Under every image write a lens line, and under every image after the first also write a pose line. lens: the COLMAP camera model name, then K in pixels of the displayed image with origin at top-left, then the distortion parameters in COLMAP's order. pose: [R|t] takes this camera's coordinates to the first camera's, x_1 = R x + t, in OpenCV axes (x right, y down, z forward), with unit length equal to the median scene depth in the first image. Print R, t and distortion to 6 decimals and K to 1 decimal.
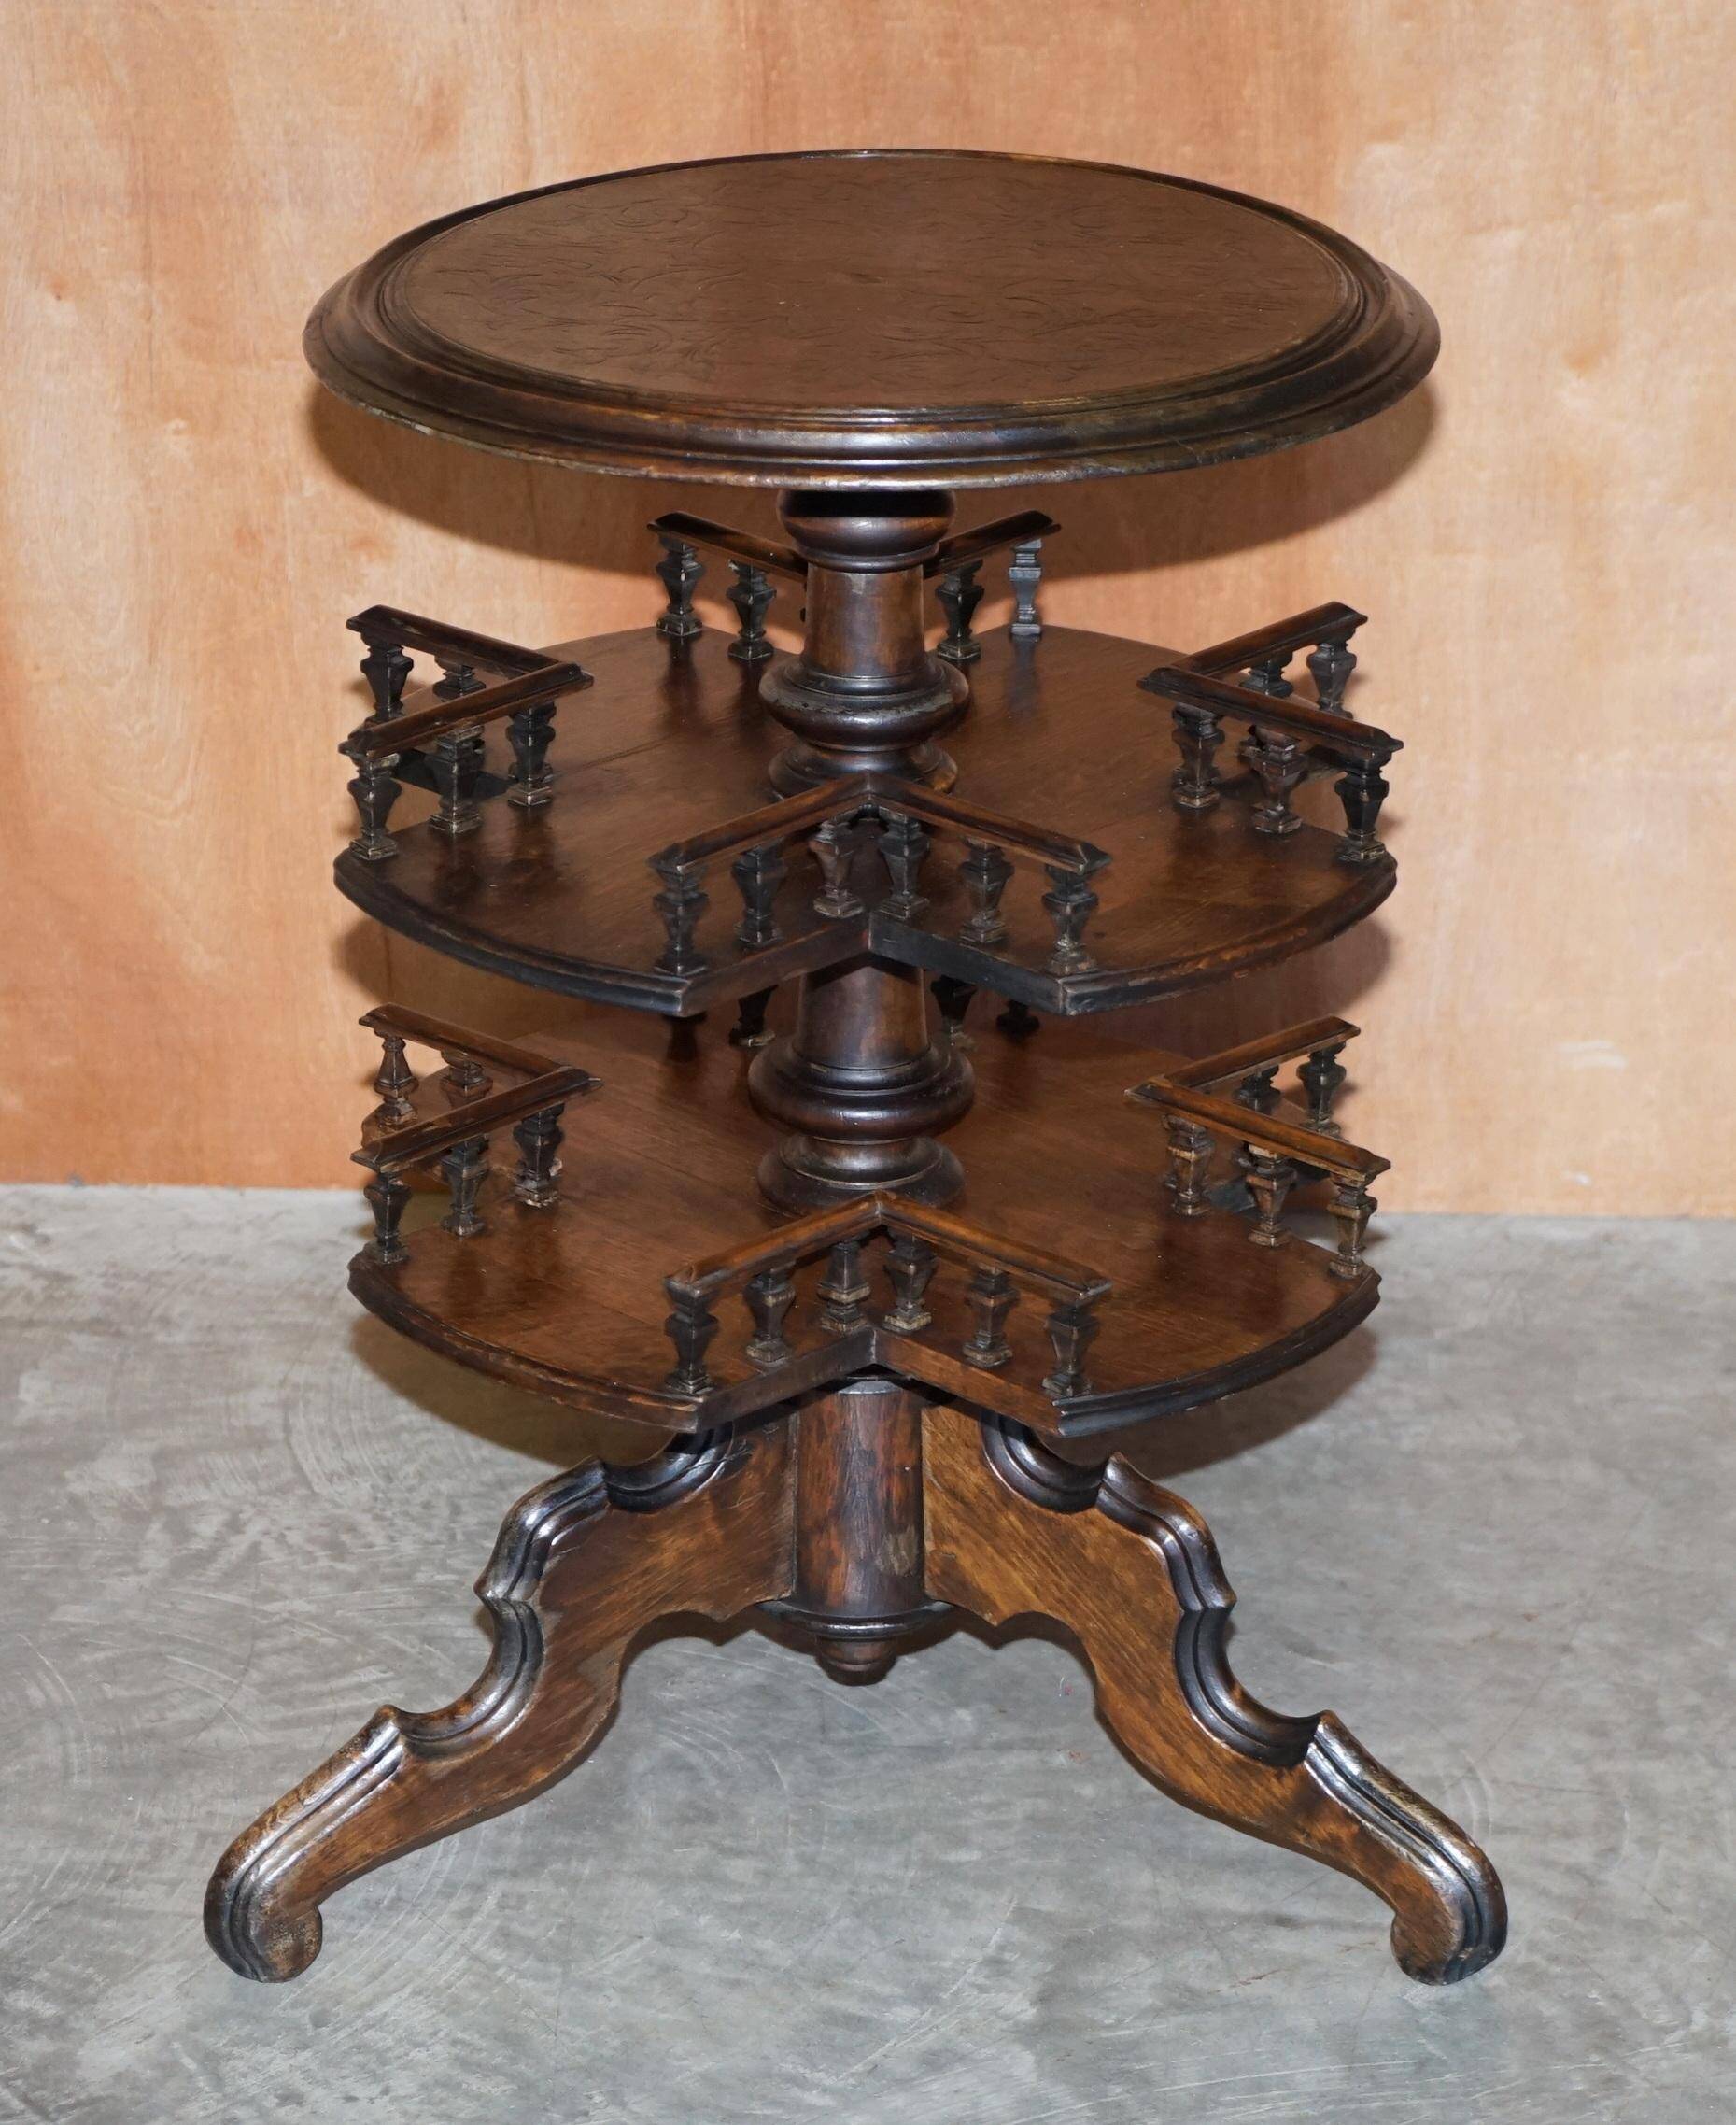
lens RADIAL K [[7650.2, 0, 833.2], [0, 7650.2, 1141.9], [0, 0, 1]] dist [-0.073419, 0.000000]
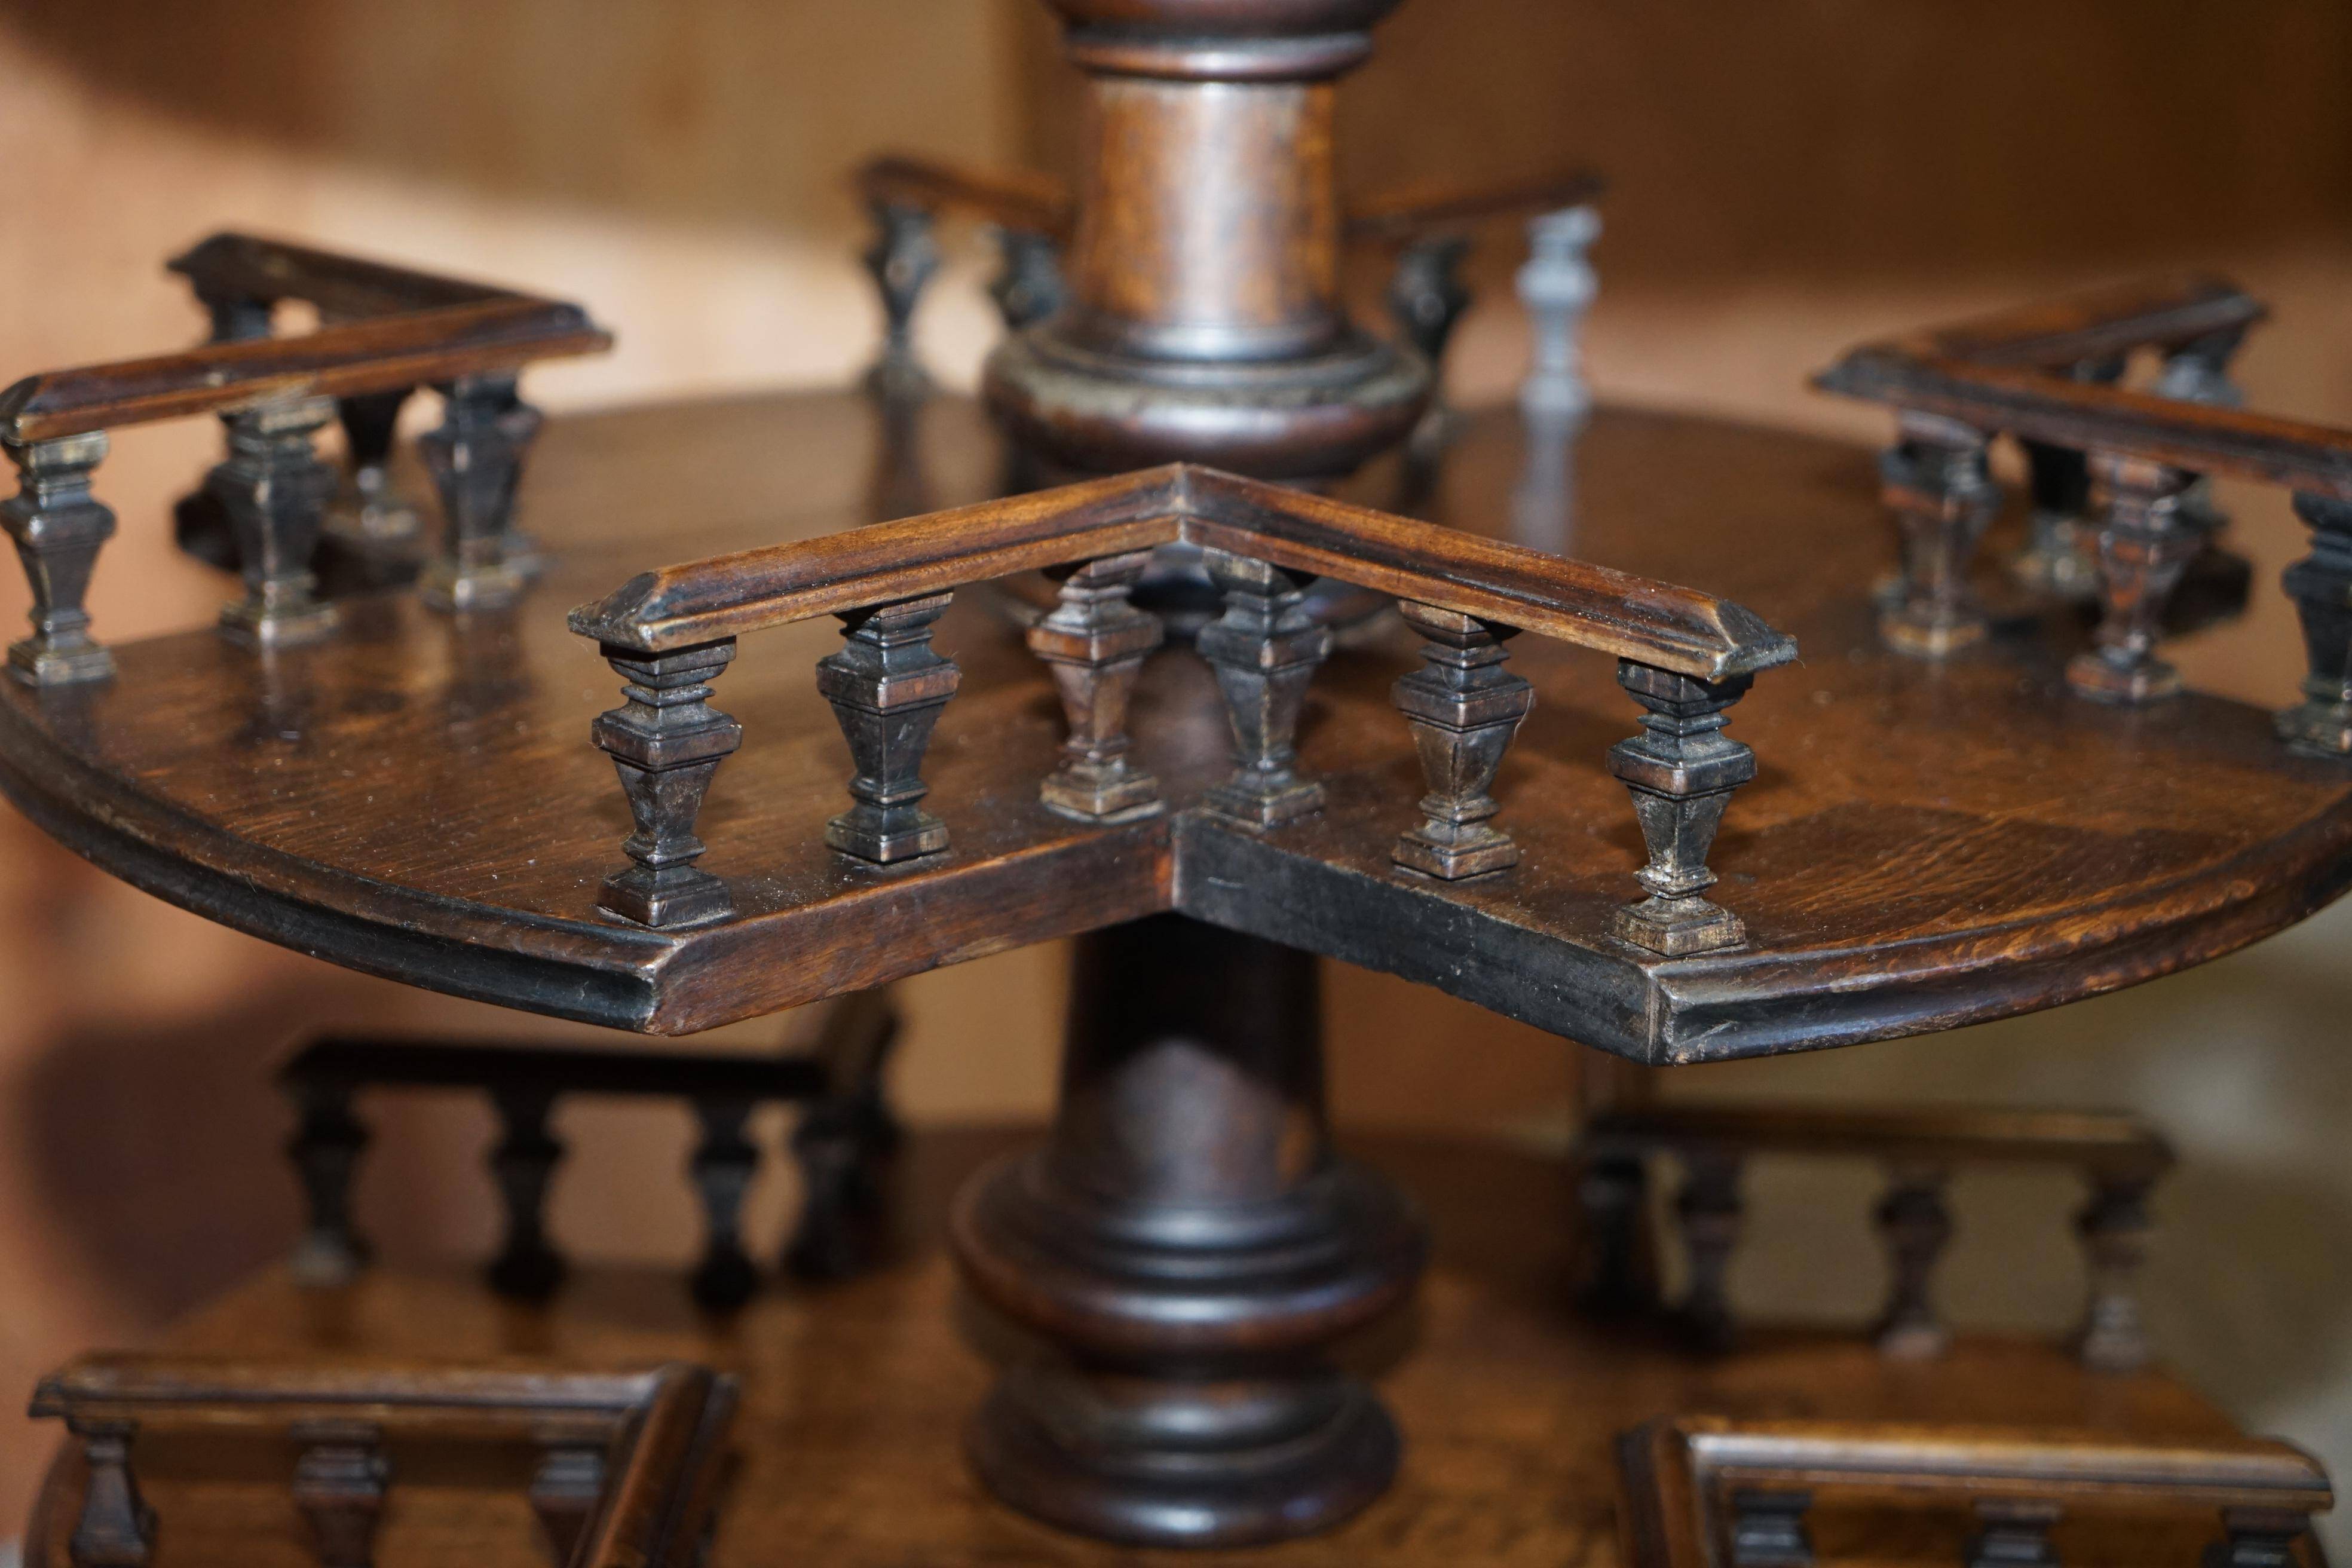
lens RADIAL K [[4750.8, 0, 1161.9], [0, 4750.8, 785.0], [0, 0, 1]] dist [-0.020376, 0.000000]
pose [[0.998613, 0.026183, -0.045680, 0.014561], [-0.031324, 0.992786, -0.115736, -0.001950], [0.042320, 0.117007, 0.992229, 0.704732]]
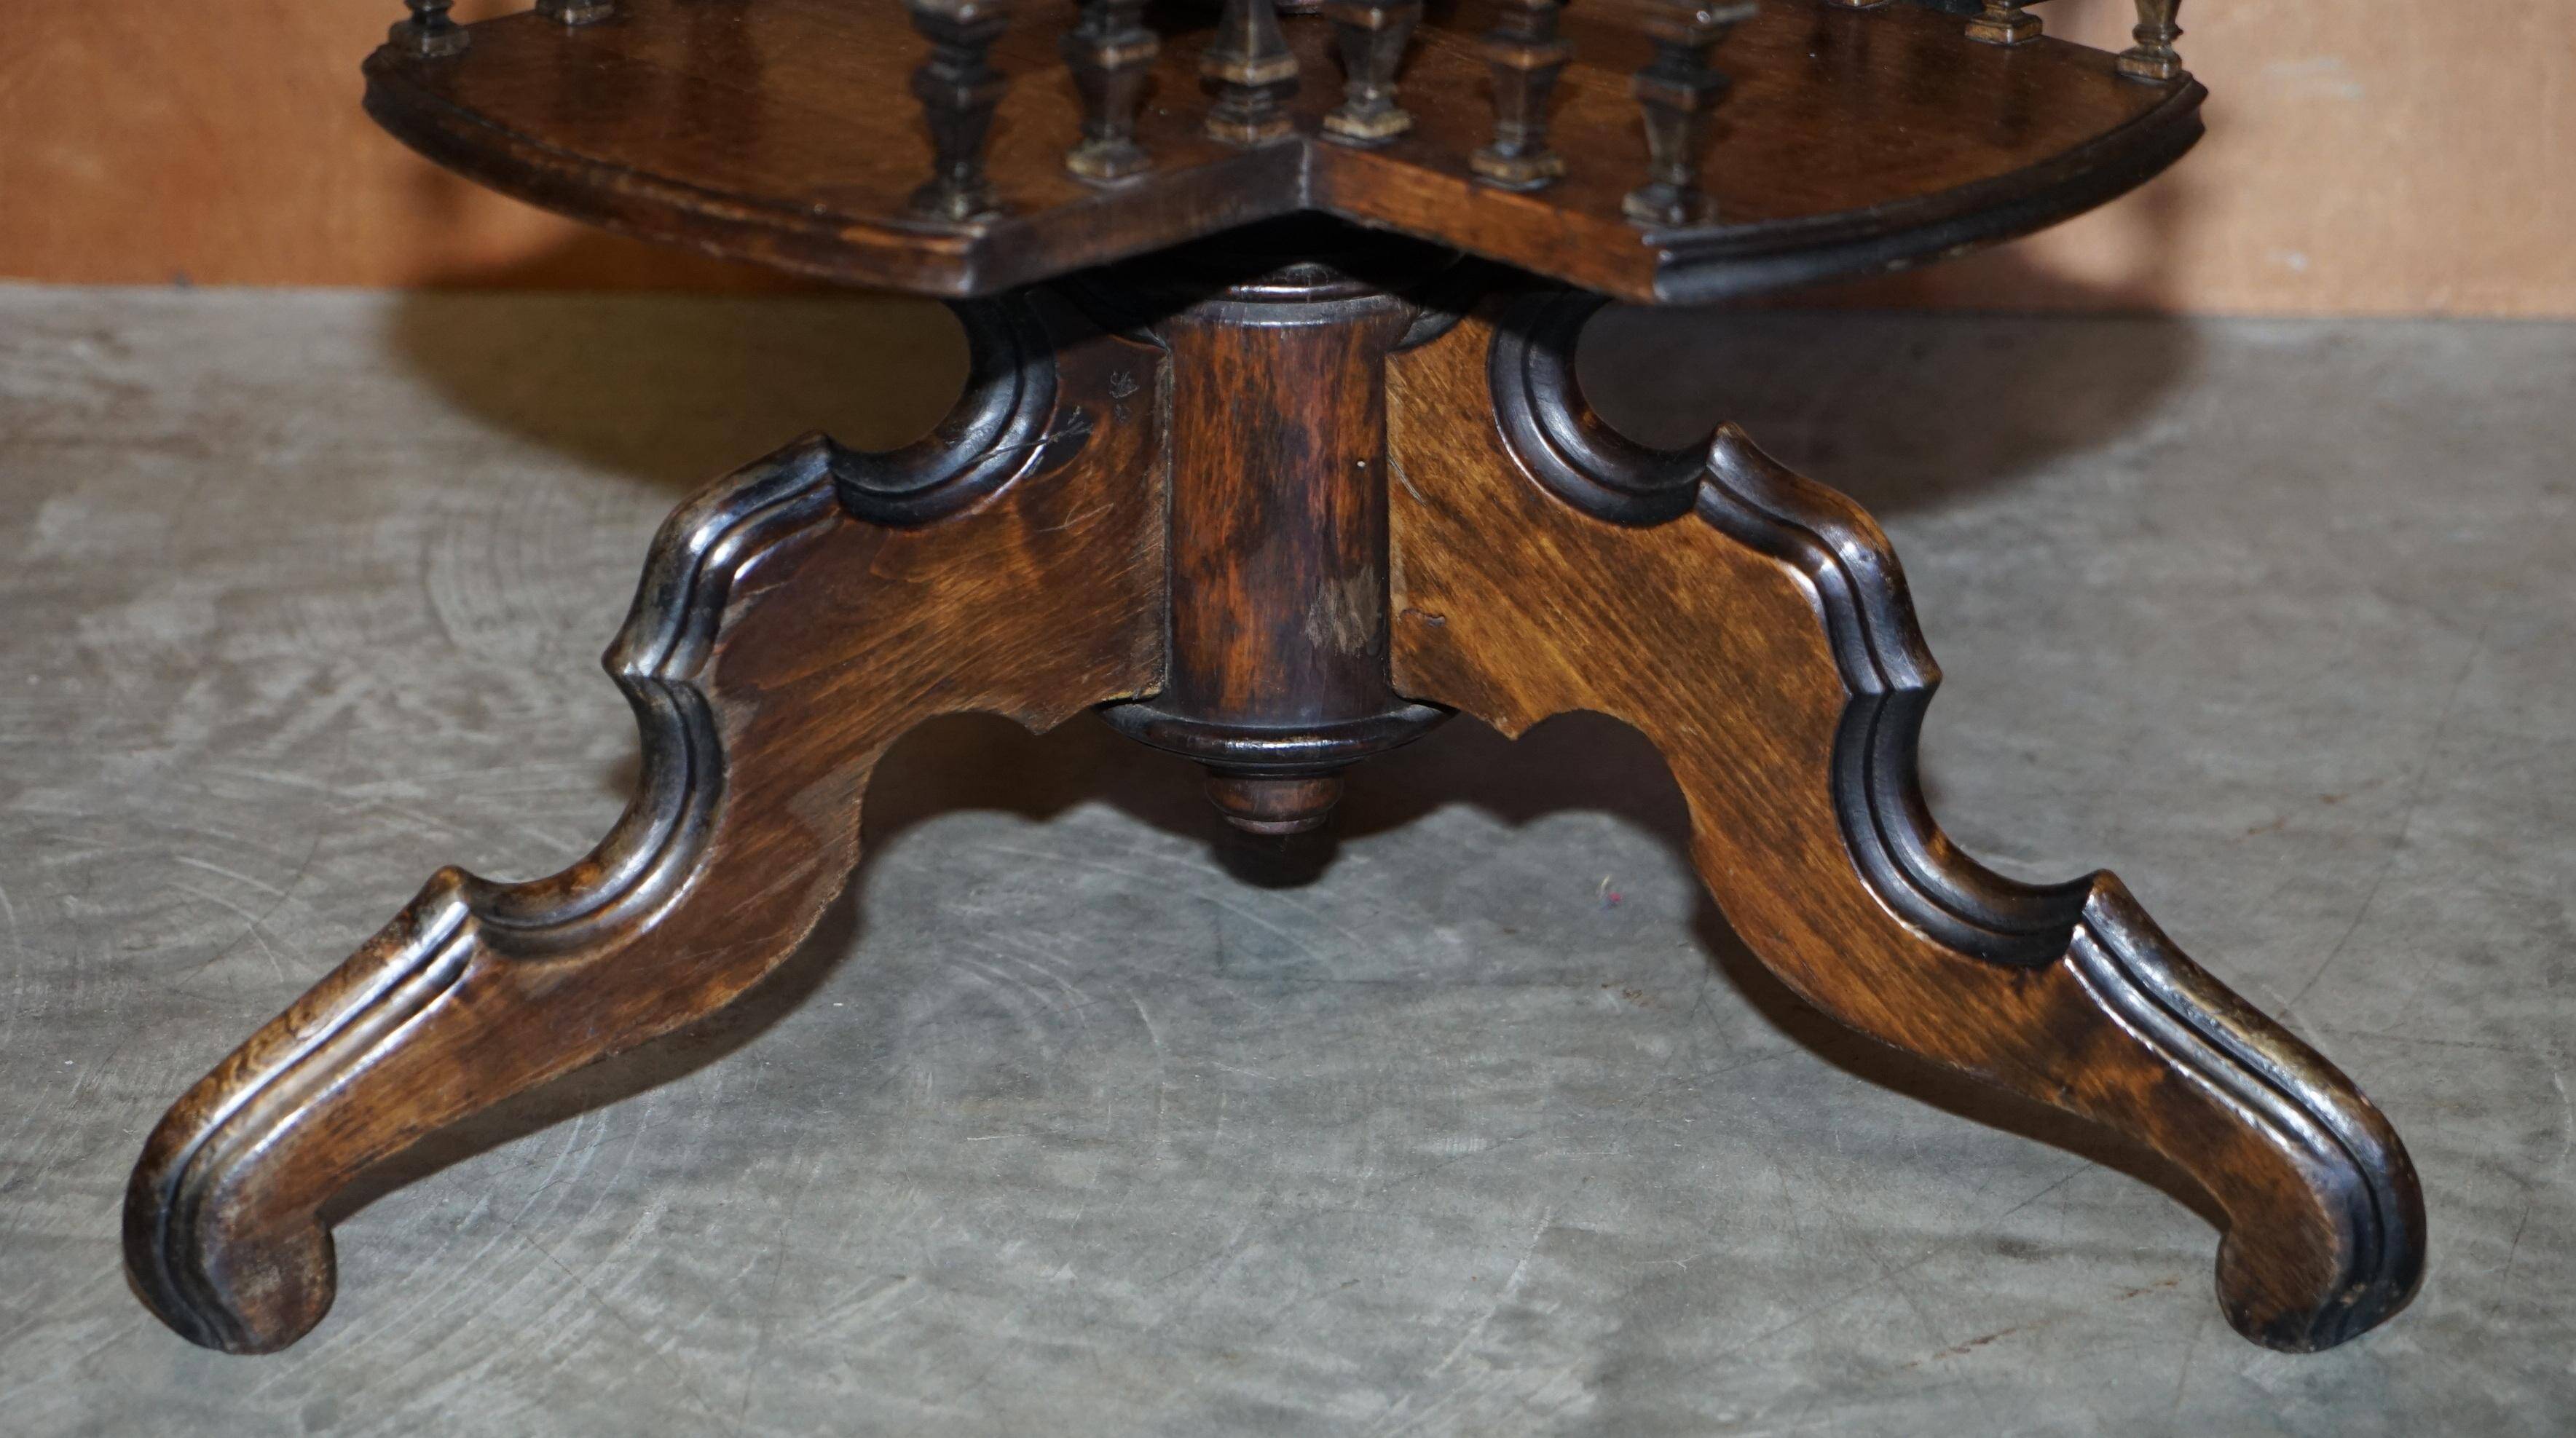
lens RADIAL K [[5836.9, 0, 1270.4], [0, 5836.9, 882.3], [0, 0, 1]] dist [-0.037974, 0.000000]
pose [[0.999993, -0.002649, 0.002755, 0.001559], [0.002628, 0.999969, 0.007390, 0.071545], [-0.002774, -0.007382, 0.999969, 0.563722]]
